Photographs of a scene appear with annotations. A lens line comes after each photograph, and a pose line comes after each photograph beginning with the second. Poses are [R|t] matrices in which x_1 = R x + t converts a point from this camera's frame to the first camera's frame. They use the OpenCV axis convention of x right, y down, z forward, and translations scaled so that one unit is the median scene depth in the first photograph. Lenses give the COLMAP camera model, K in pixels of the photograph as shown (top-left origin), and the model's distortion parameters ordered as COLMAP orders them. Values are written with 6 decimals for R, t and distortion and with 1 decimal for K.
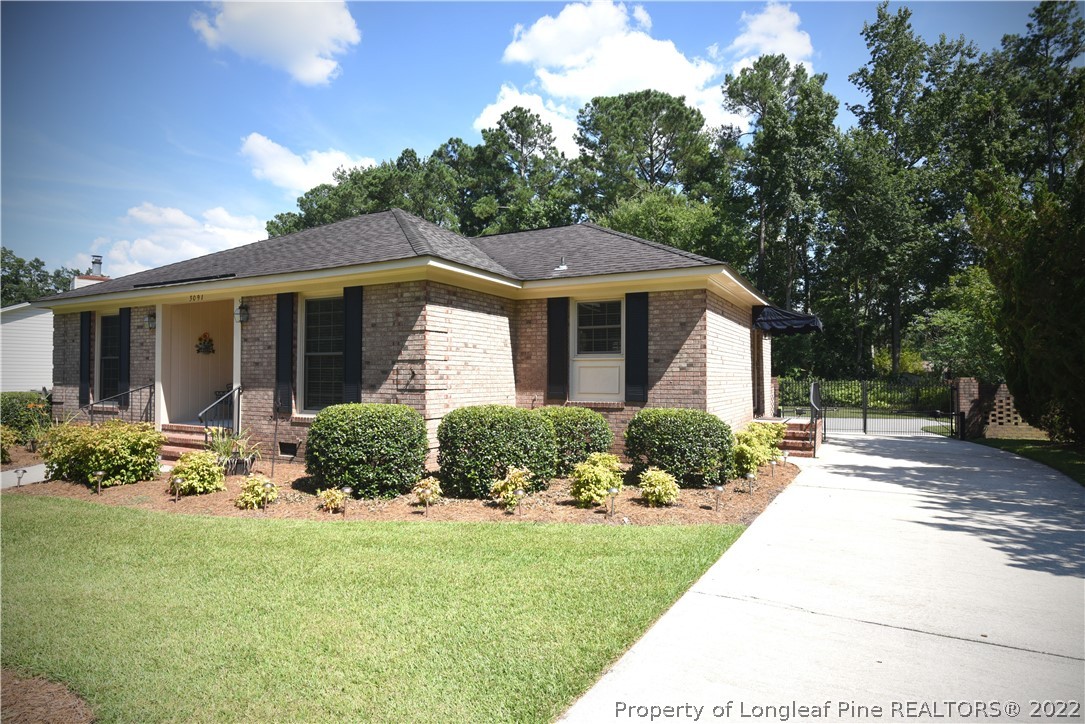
lens RADIAL K [[590.3, 0, 542.5], [0, 590.3, 362.0], [0, 0, 1]] dist [-0.013034, 0.001624]
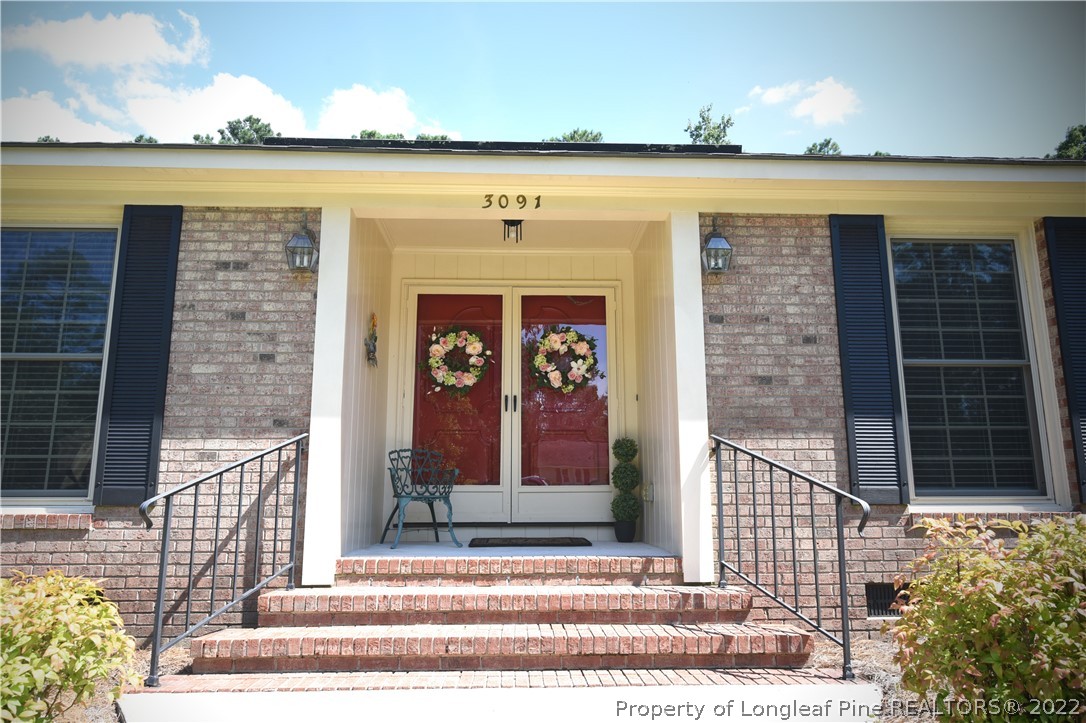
lens RADIAL K [[724.3, 0, 542.1], [0, 724.3, 365.3], [0, 0, 1]] dist [-0.006604, -0.001432]
pose [[0.869012, 0.089147, 0.486694, -0.204456], [-0.007231, 0.985819, -0.167658, 0.018030], [-0.494739, 0.142177, 0.857333, 0.159354]]
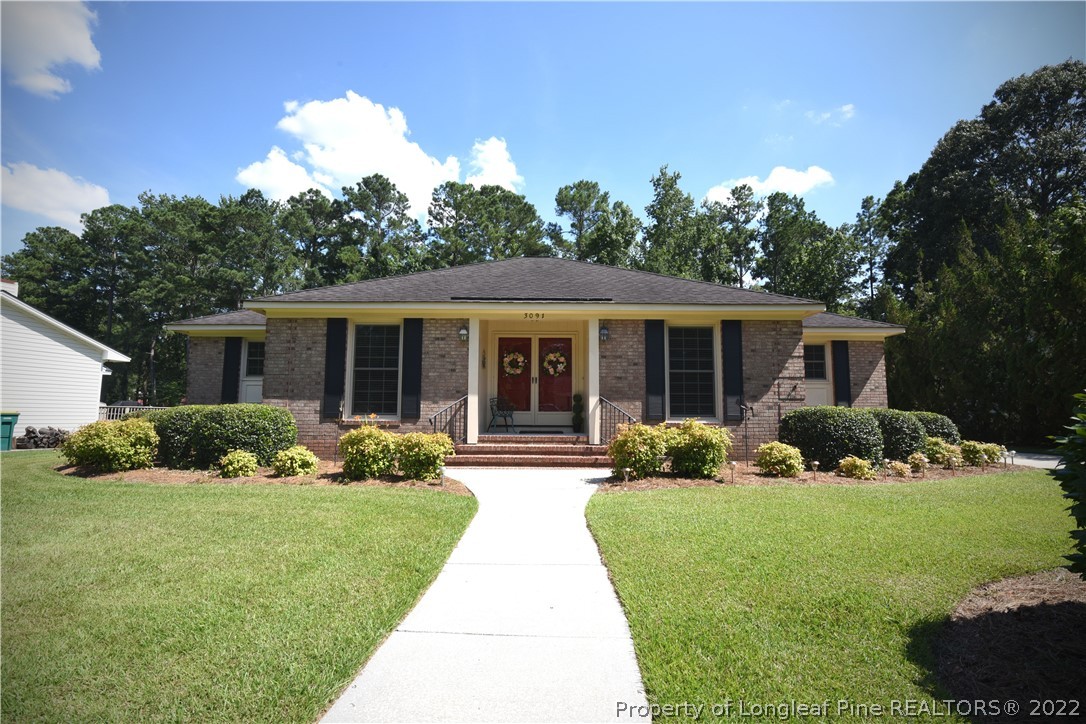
lens RADIAL K [[491.4, 0, 541.6], [0, 491.4, 358.0], [0, 0, 1]] dist [-0.018161, -0.000179]
pose [[0.888343, 0.055999, 0.455753, -0.255921], [-0.014151, 0.995403, -0.094723, 0.013837], [-0.458963, 0.077697, 0.885052, 0.052157]]
